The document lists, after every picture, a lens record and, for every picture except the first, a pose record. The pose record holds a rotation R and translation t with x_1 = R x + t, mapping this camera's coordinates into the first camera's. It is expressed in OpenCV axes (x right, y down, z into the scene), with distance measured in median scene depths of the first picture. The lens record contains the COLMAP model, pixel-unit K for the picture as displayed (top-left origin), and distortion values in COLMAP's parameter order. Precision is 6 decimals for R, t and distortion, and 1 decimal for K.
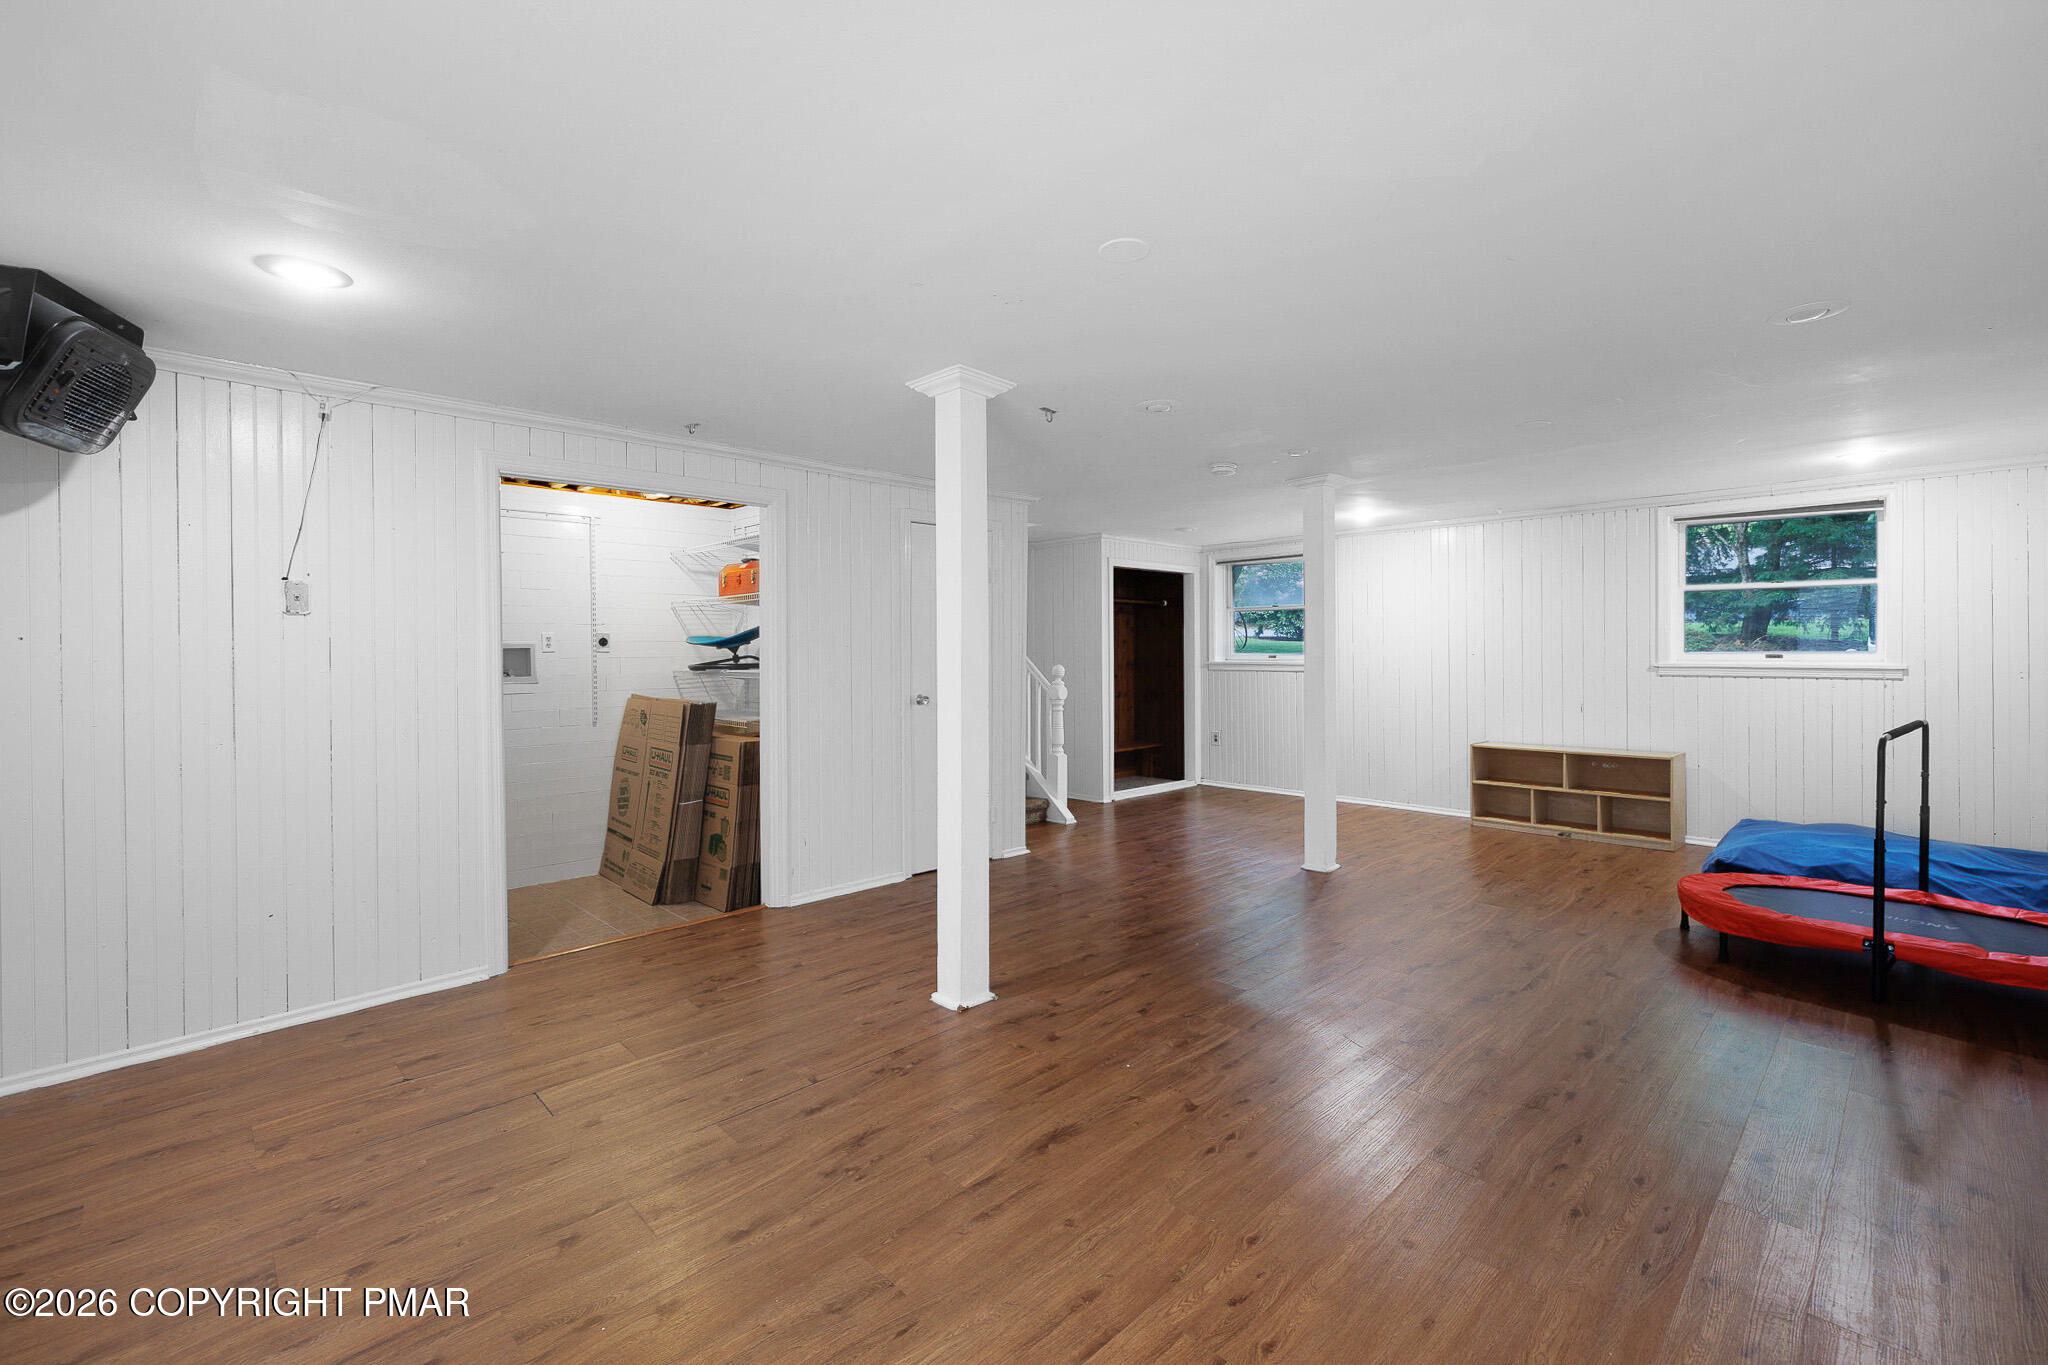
lens RADIAL K [[900.9, 0, 1018.6], [0, 900.9, 675.9], [0, 0, 1]] dist [-0.000091, -0.000145]
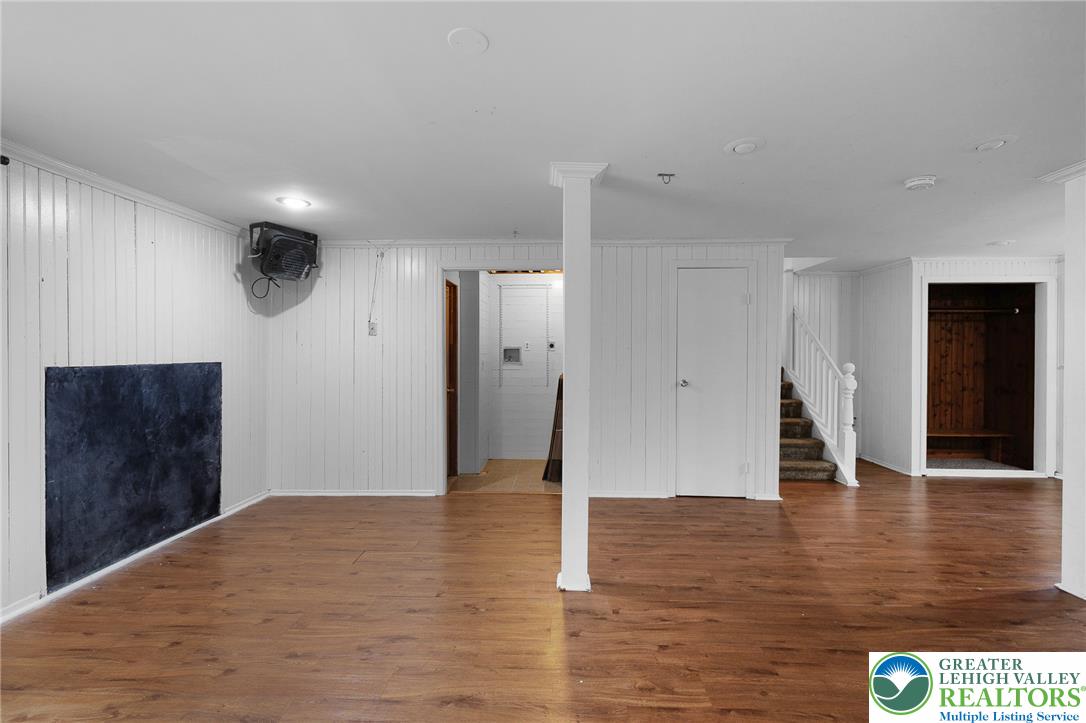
lens RADIAL K [[466.2, 0, 557.2], [0, 466.2, 356.6], [0, 0, 1]] dist [-0.000418, -0.000013]
pose [[0.682681, 0.015080, -0.730561, 0.343311], [-0.026480, 0.999641, -0.004111, -0.010198], [0.730236, 0.022152, 0.682835, 0.316067]]
